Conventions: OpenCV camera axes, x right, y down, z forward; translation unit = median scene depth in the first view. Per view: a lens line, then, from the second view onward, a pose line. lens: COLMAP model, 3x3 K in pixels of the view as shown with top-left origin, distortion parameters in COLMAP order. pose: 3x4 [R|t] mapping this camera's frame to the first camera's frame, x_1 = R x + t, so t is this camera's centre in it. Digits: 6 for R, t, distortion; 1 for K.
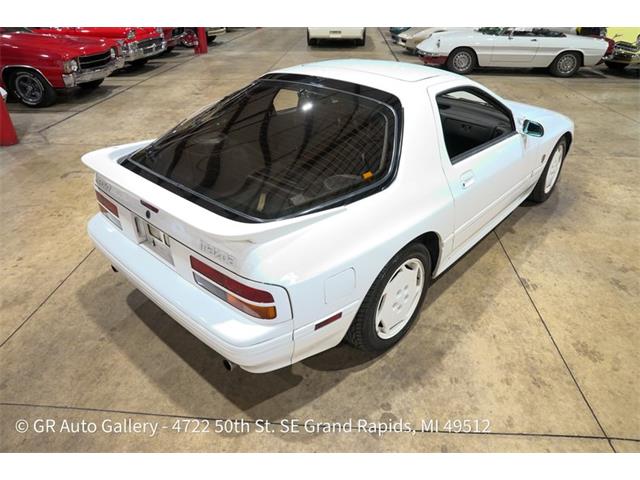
lens RADIAL K [[438.2, 0, 321.5], [0, 438.2, 239.3], [0, 0, 1]] dist [-0.143698, 0.113797]
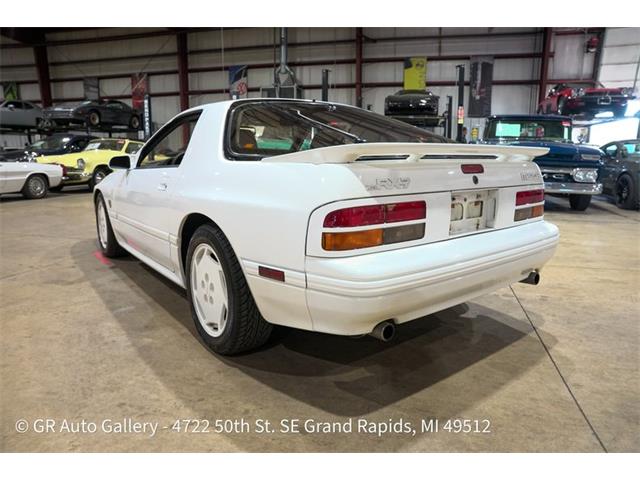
lens RADIAL K [[438.2, 0, 321.5], [0, 438.2, 239.3], [0, 0, 1]] dist [-0.143698, 0.113797]
pose [[0.177404, -0.181658, 0.967227, -0.313200], [0.501772, 0.862172, 0.069895, -0.039195], [-0.846613, 0.472928, 0.244103, 0.253479]]
